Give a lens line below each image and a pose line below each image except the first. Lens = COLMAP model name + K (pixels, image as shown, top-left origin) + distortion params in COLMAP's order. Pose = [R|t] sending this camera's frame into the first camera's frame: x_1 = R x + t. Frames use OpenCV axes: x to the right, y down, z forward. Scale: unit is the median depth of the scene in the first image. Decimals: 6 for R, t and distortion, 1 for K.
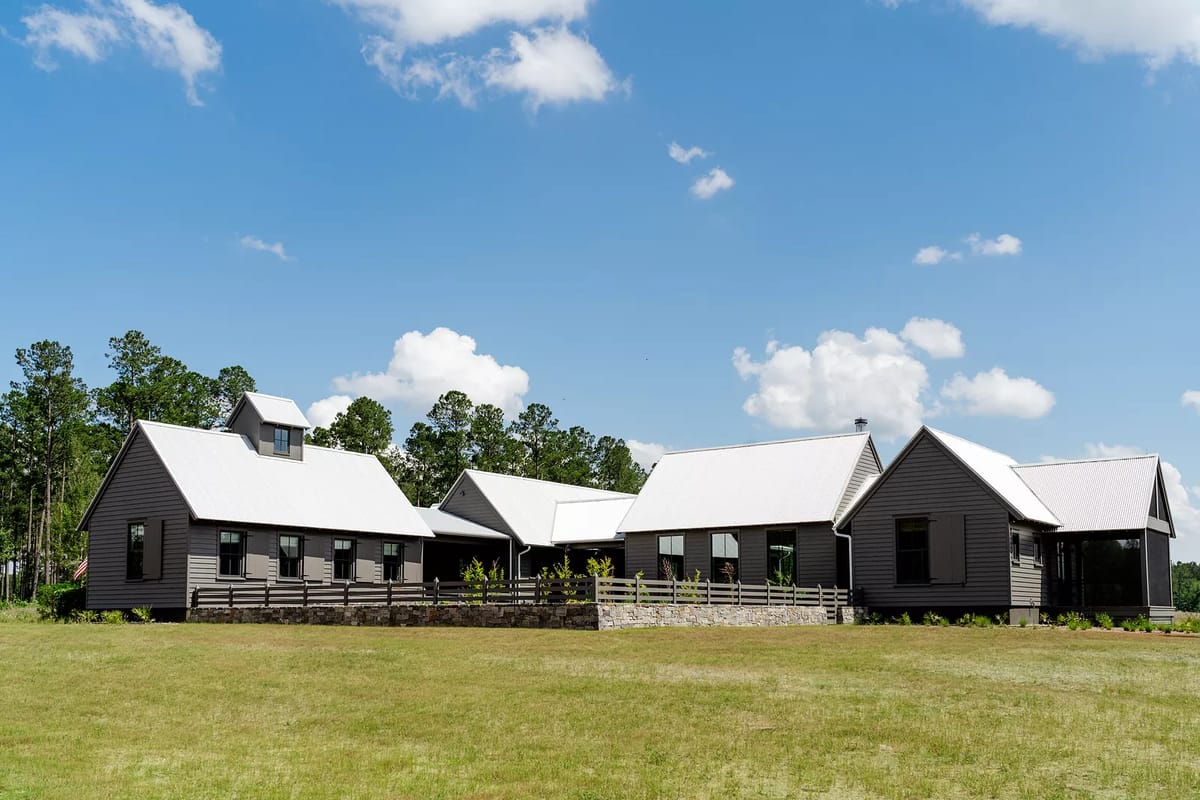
lens RADIAL K [[1162.9, 0, 600.0], [0, 1162.9, 400.0], [0, 0, 1]] dist [-0.010684, -0.002716]
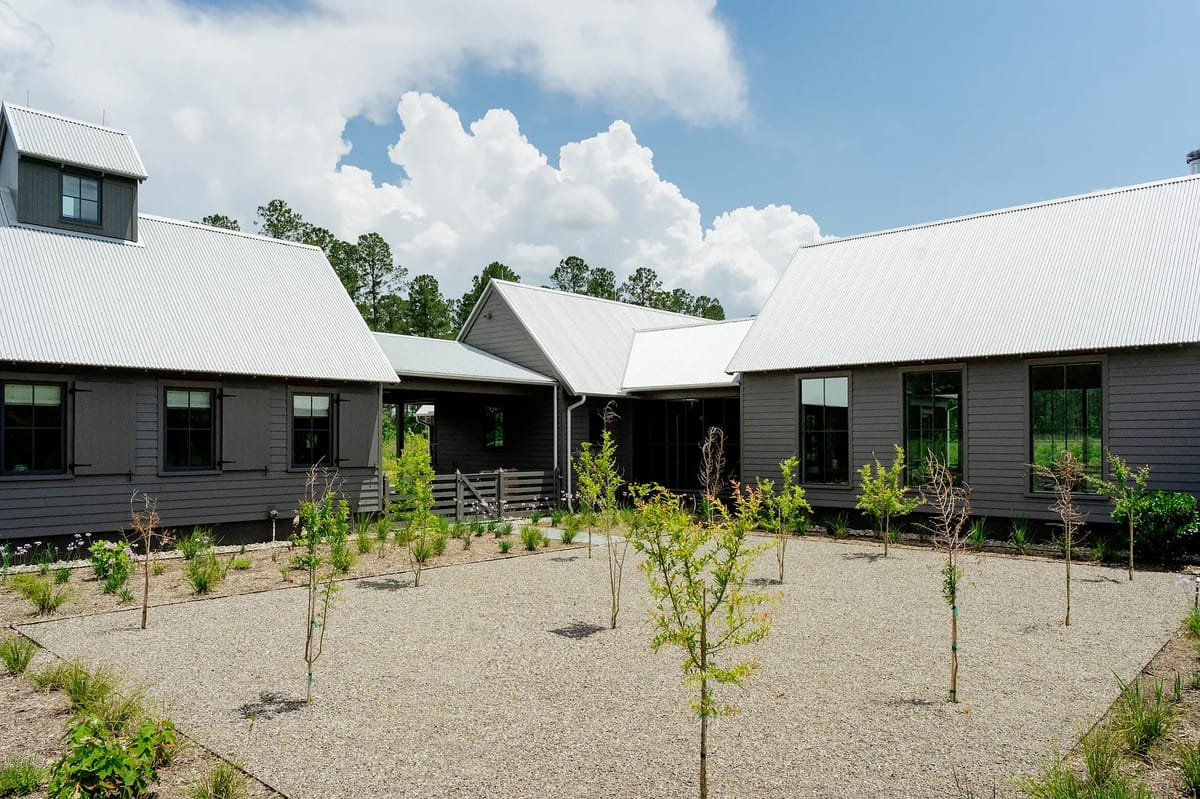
lens RADIAL K [[825.4, 0, 601.6], [0, 825.4, 438.1], [0, 0, 1]] dist [-0.005313, 0.001398]
pose [[0.993189, 0.001122, -0.116509, 0.000279], [0.020455, 0.982744, 0.183837, 0.066106], [0.114705, -0.184968, 0.976027, 0.559690]]
